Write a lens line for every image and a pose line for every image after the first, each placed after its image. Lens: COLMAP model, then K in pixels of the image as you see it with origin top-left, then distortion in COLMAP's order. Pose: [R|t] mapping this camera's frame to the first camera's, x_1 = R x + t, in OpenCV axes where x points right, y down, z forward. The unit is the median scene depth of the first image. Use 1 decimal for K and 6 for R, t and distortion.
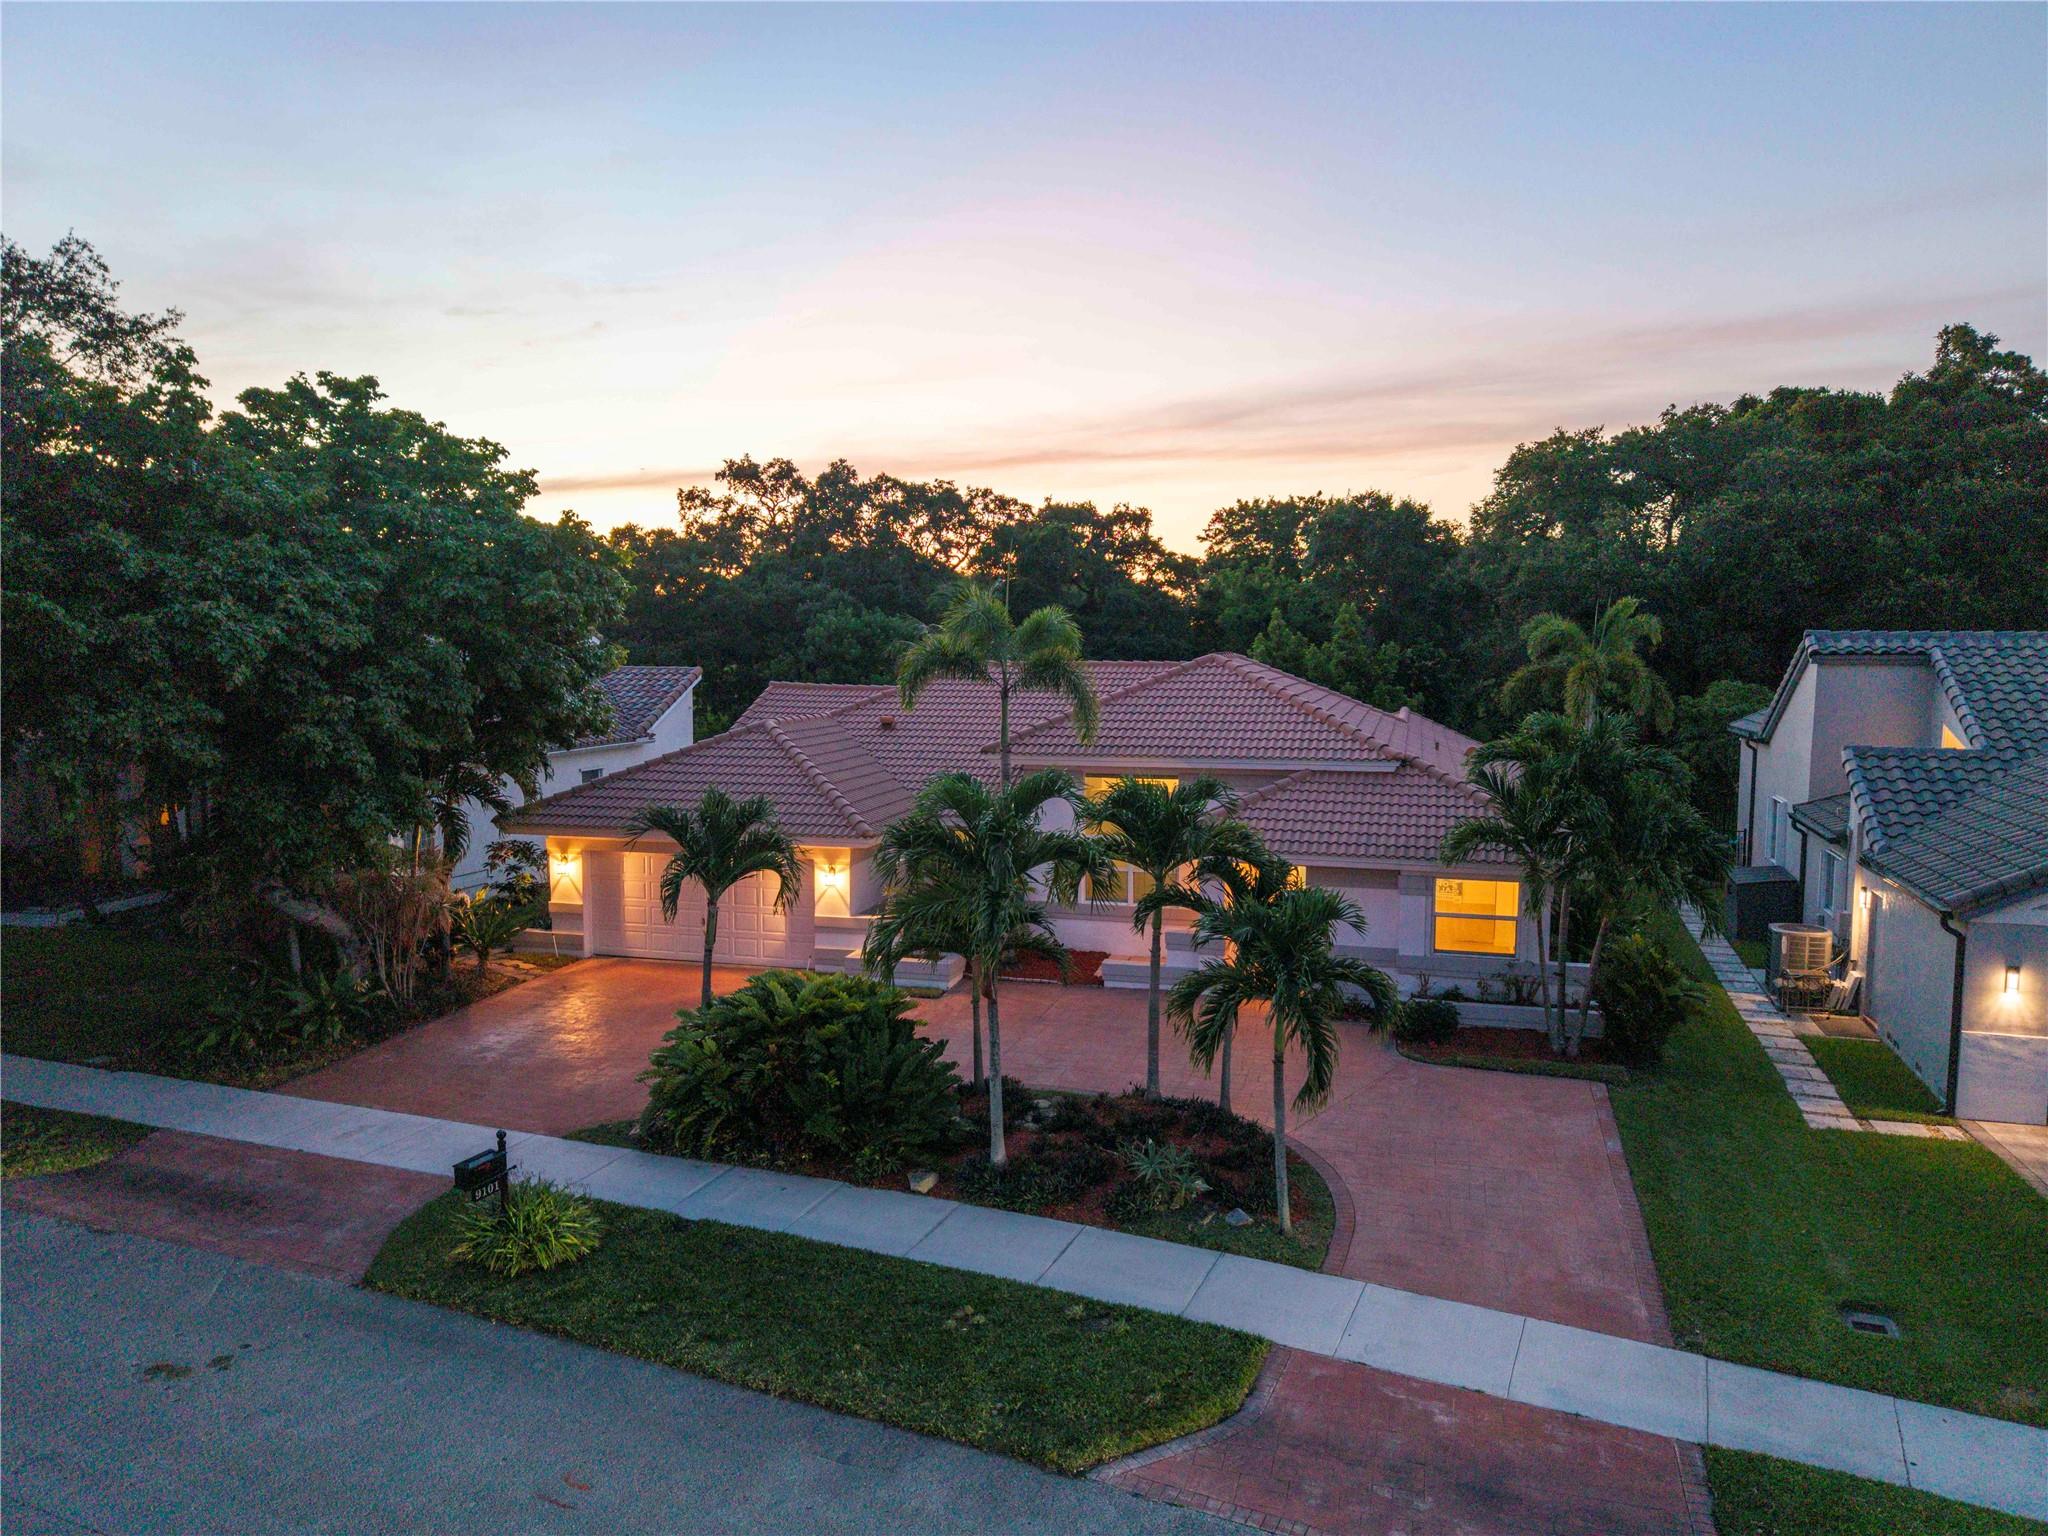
lens RADIAL K [[1393.8, 0, 1017.8], [0, 1393.8, 764.5], [0, 0, 1]] dist [0.019923, -0.014212]
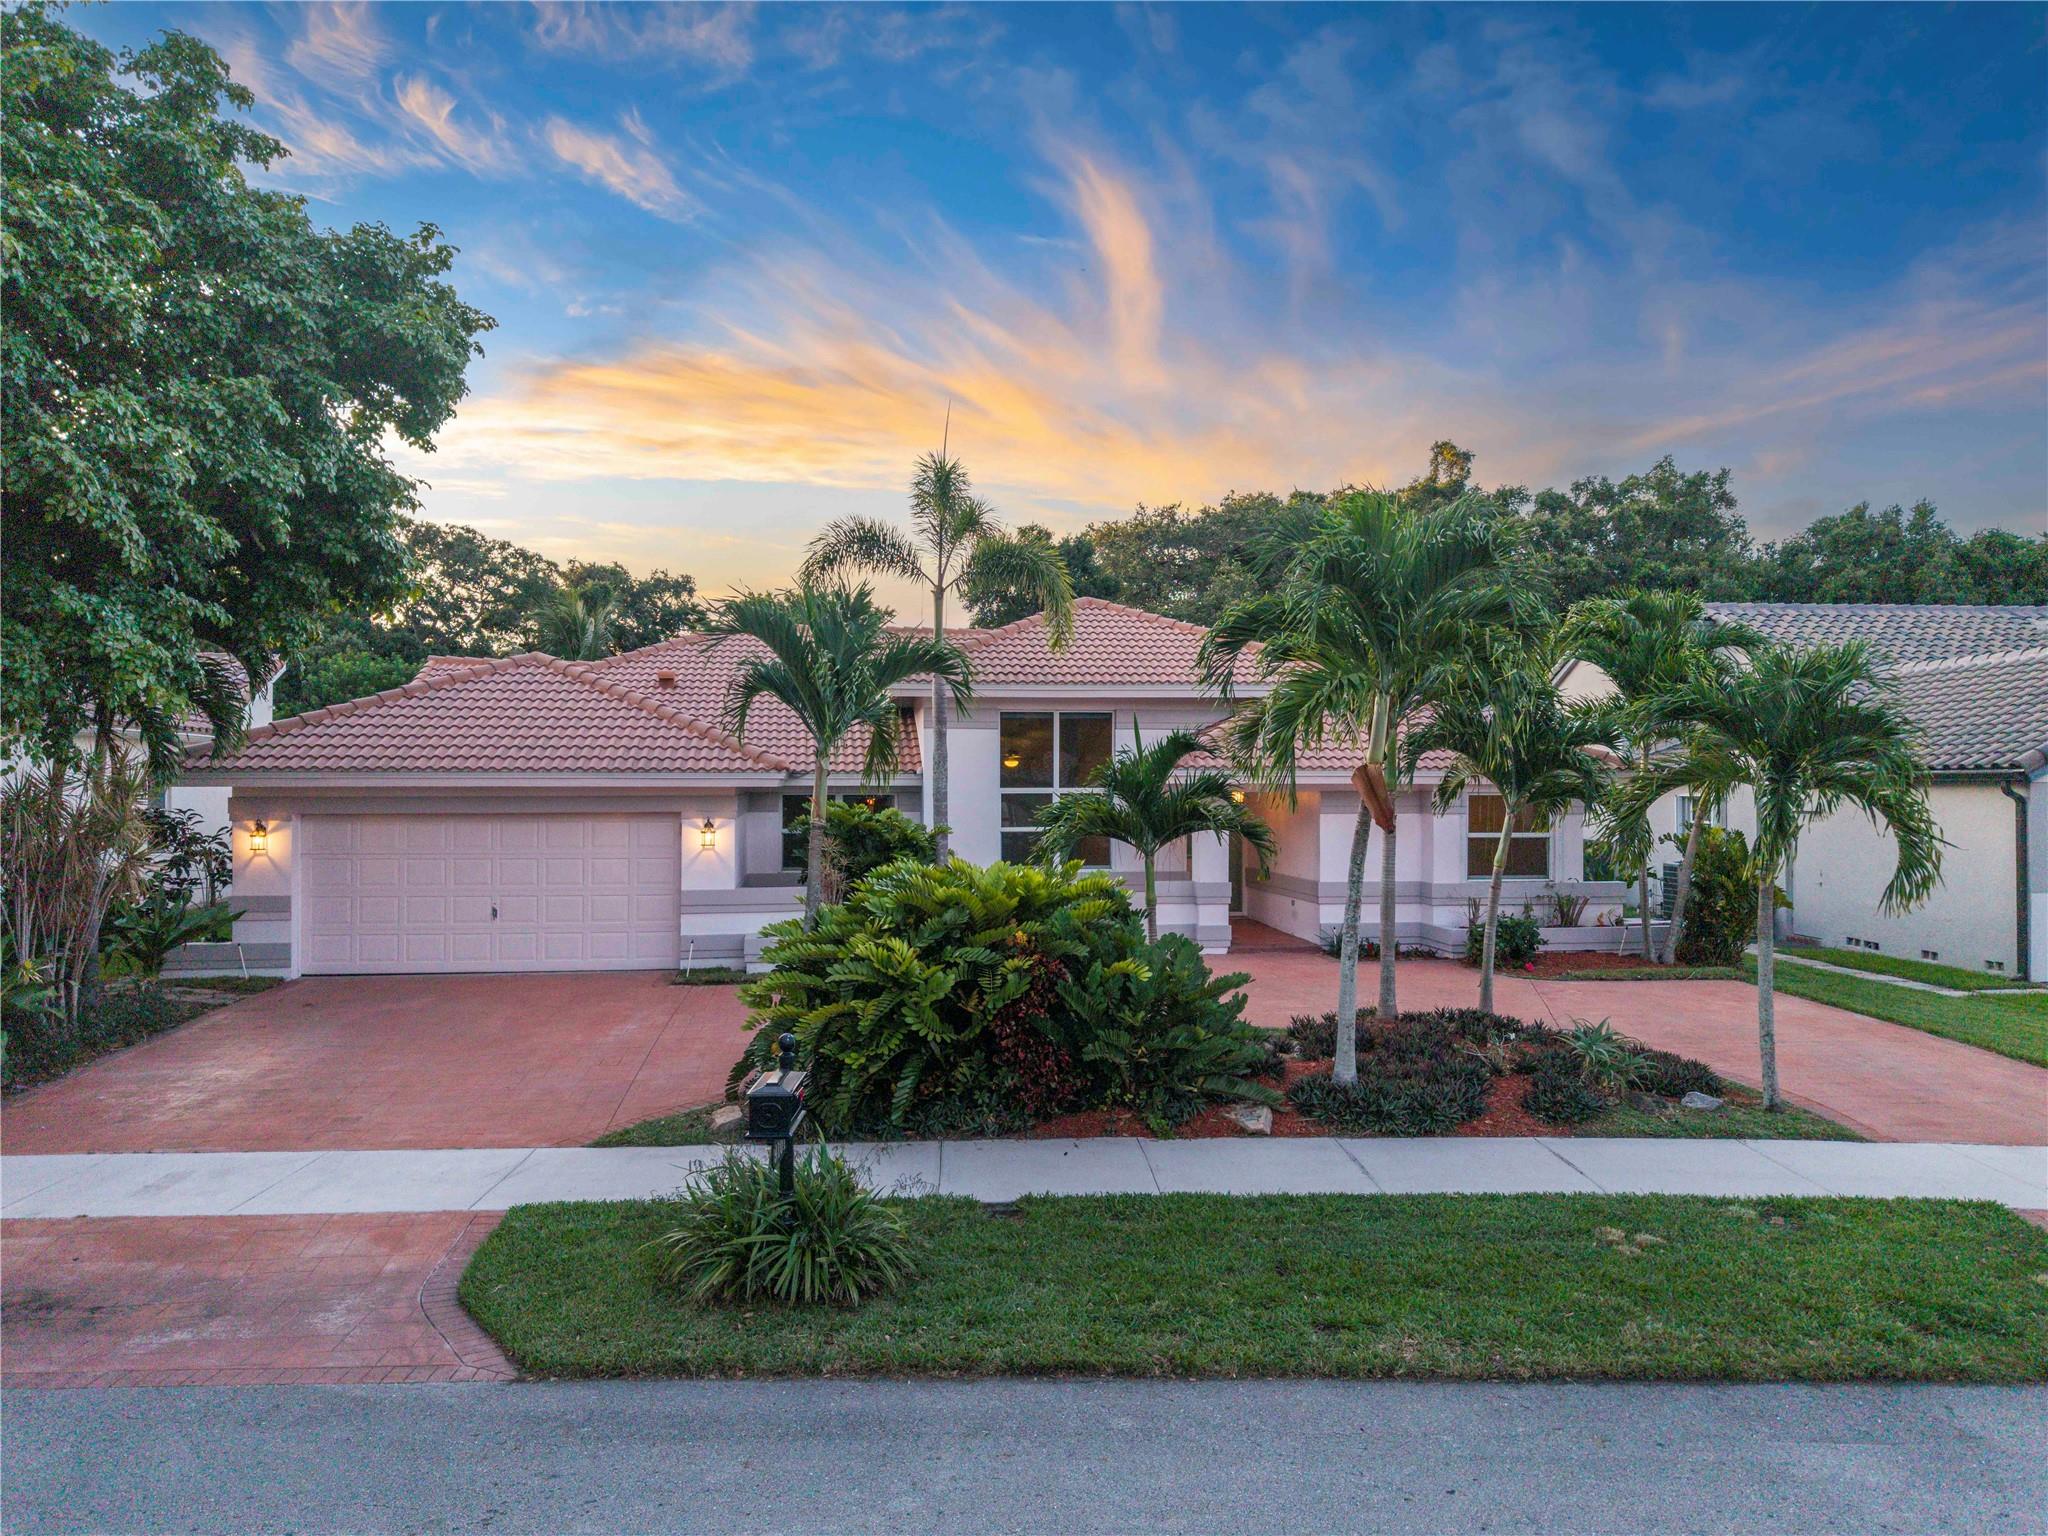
lens RADIAL K [[1393.8, 0, 1024.7], [0, 1393.8, 771.2], [0, 0, 1]] dist [0.019923, -0.014212]
pose [[0.910561, 0.005759, 0.413335, -0.406040], [0.034674, 0.995315, -0.090252, 0.170515], [-0.411918, 0.096512, 0.906095, 0.380354]]
